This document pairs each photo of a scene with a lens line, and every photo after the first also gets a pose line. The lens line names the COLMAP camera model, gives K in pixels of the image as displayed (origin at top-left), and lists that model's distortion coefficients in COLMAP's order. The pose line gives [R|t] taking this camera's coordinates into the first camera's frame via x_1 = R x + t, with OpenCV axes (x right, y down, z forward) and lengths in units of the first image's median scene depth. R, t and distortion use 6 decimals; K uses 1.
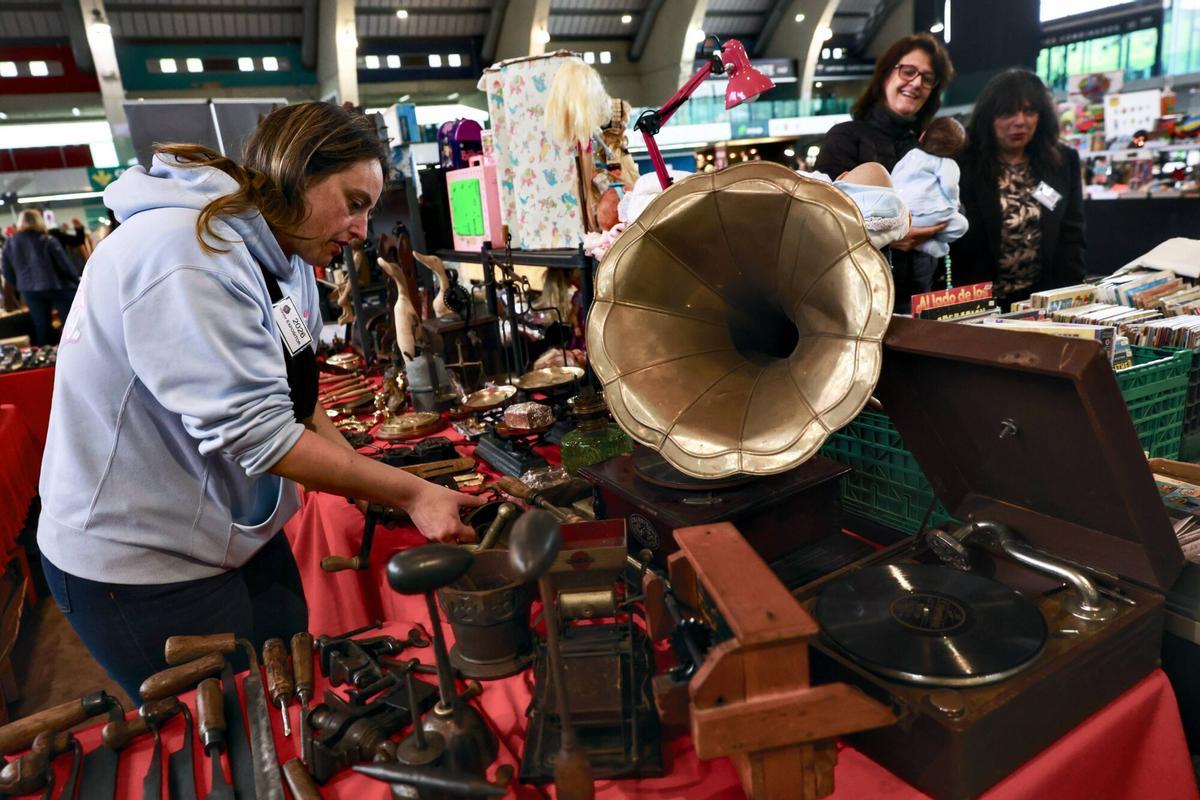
lens RADIAL K [[841.2, 0, 600.0], [0, 841.2, 400.0], [0, 0, 1]] dist [-0.050931, -0.003354]
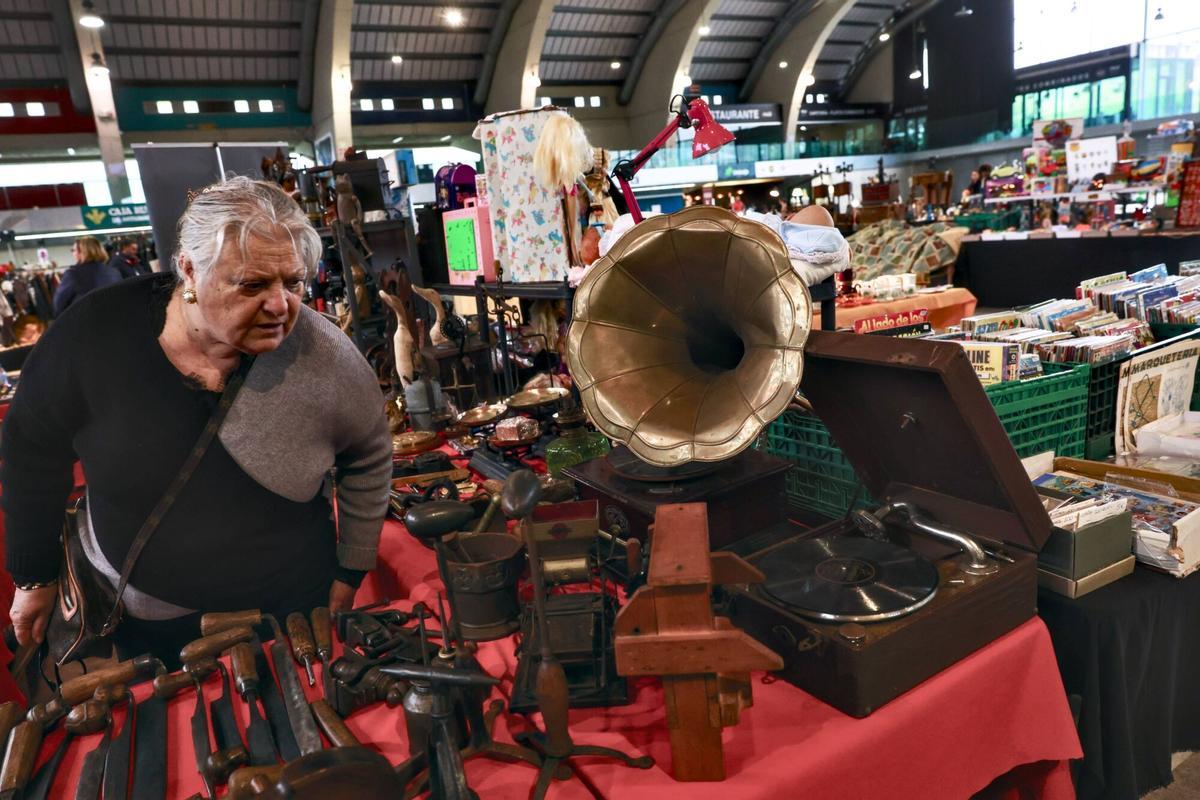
lens RADIAL K [[856.3, 0, 622.0], [0, 856.3, 390.1], [0, 0, 1]] dist [-0.067887, 0.001135]
pose [[0.999409, -0.004077, 0.034144, 0.011074], [0.006095, 0.998226, -0.059222, 0.027128], [-0.033842, 0.059395, 0.997661, -0.106745]]
